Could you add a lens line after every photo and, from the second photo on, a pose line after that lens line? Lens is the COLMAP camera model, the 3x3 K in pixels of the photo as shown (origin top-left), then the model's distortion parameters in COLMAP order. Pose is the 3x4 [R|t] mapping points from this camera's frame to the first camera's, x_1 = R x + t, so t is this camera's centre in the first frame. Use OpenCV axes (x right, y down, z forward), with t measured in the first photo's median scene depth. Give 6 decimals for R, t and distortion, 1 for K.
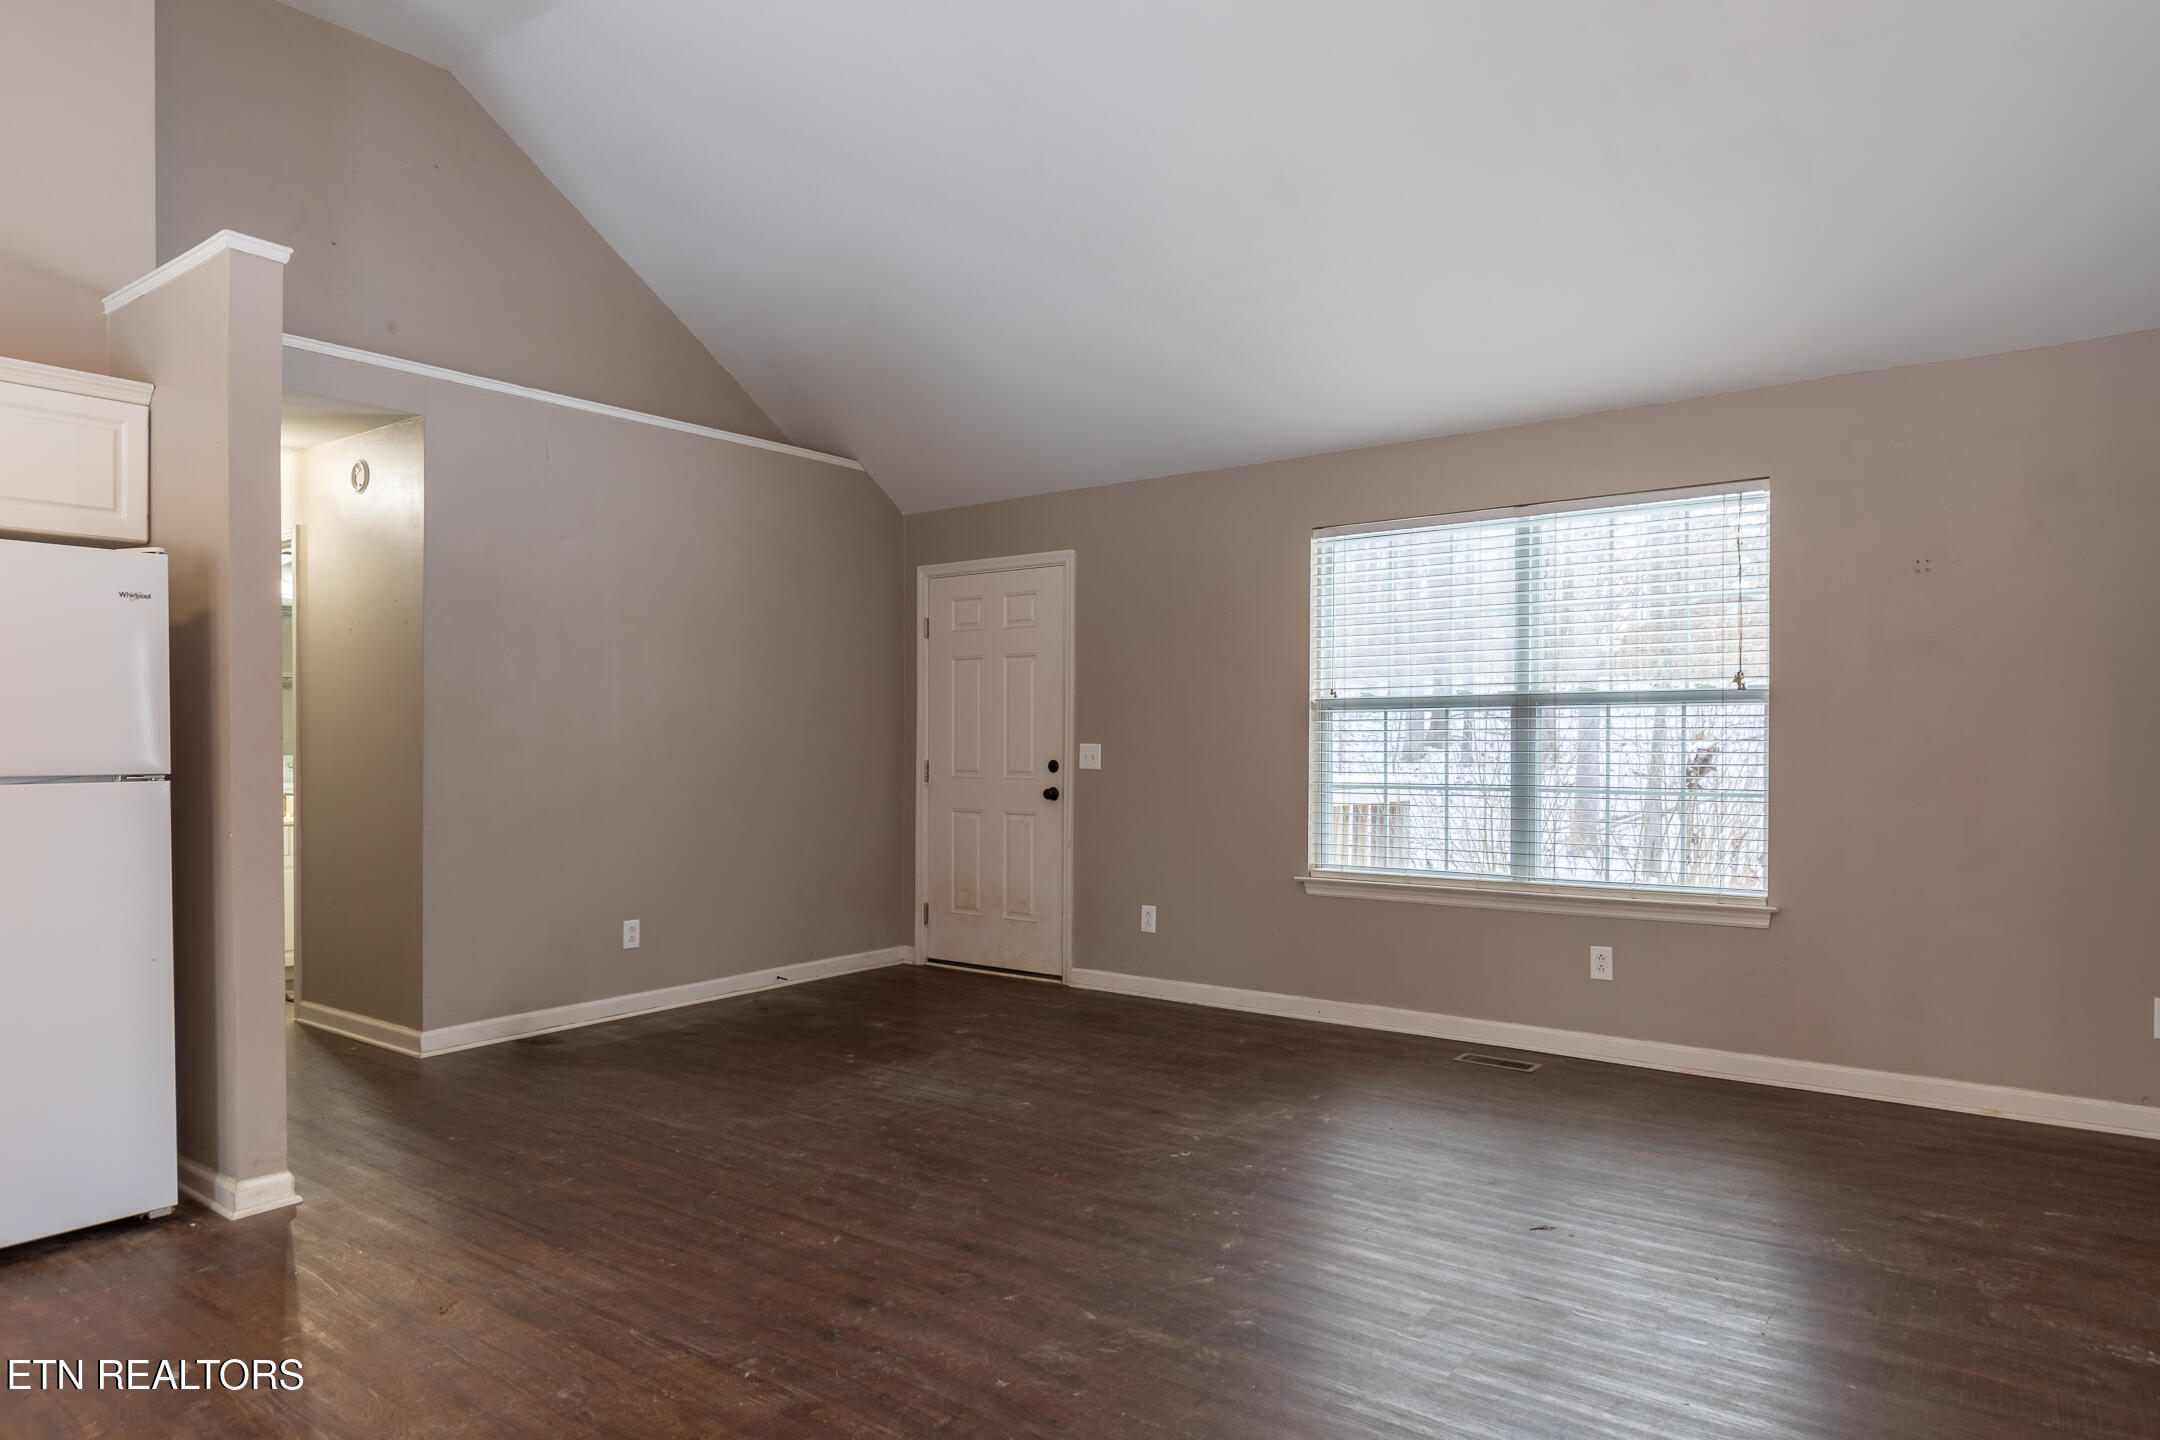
lens RADIAL K [[1308.7, 0, 1082.6], [0, 1308.7, 745.8], [0, 0, 1]] dist [-0.001150, -0.000671]
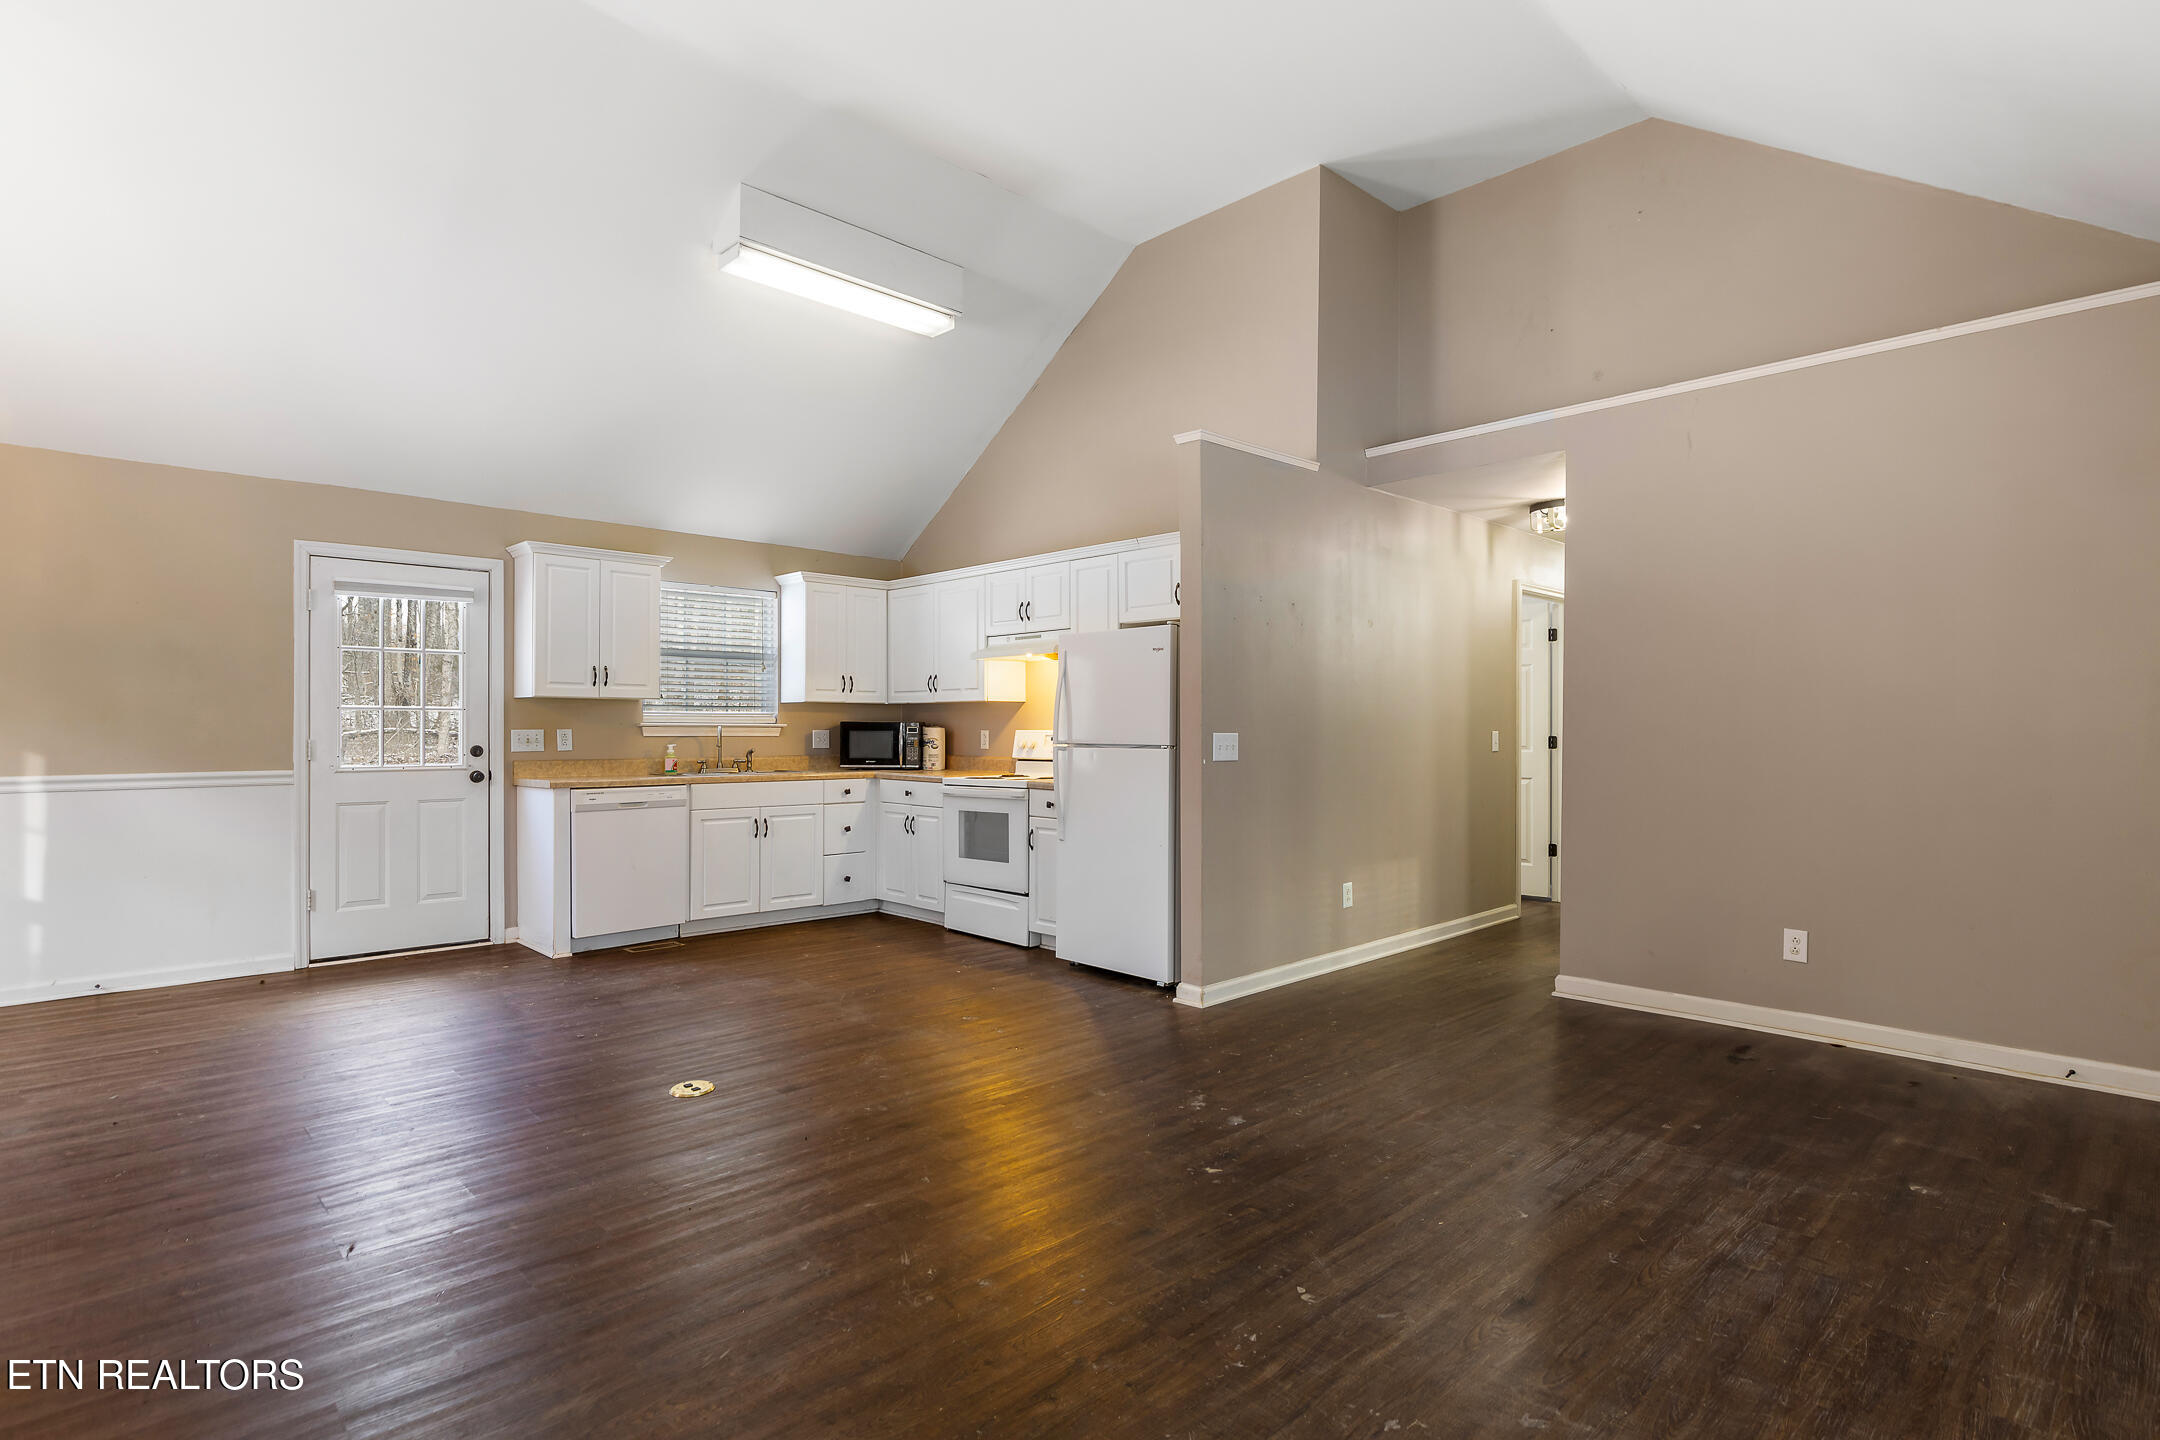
lens RADIAL K [[1078.3, 0, 1092.1], [0, 1078.3, 739.7], [0, 0, 1]] dist [0.001594, -0.000074]
pose [[-0.148527, 0.014411, -0.988803, 0.512876], [-0.005491, 0.999866, 0.015397, -0.005240], [0.988893, 0.007717, -0.148428, 0.724050]]
